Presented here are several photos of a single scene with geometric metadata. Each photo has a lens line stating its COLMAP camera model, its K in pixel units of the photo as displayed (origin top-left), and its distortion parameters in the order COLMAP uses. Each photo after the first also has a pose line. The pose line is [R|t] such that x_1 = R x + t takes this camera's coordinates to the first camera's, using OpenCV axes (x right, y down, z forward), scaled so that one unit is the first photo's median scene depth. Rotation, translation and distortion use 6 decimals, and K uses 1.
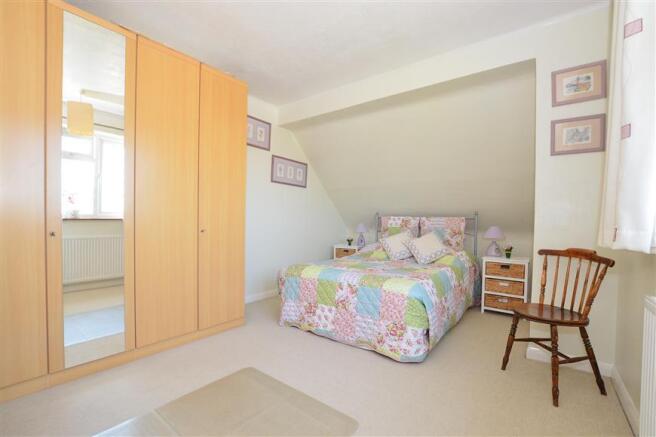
lens RADIAL K [[288.8, 0, 336.3], [0, 288.8, 221.2], [0, 0, 1]] dist [-0.020527, 0.000141]
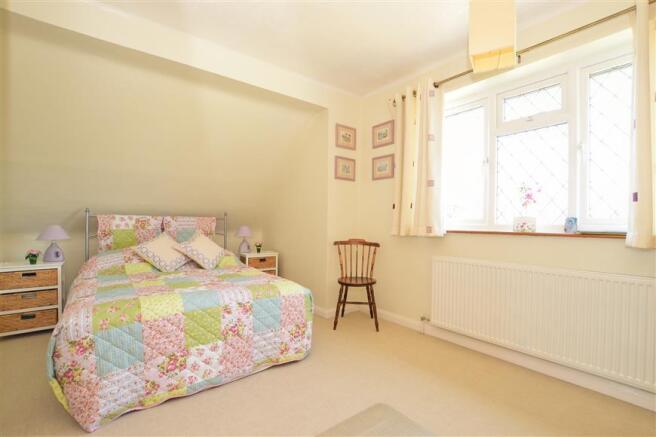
lens RADIAL K [[288.8, 0, 336.3], [0, 288.8, 221.2], [0, 0, 1]] dist [-0.020527, 0.000141]
pose [[0.266238, -0.005825, 0.963890, -0.634799], [-0.004028, 0.999966, 0.007156, -0.014474], [-0.963899, -0.005788, 0.266206, 0.520830]]
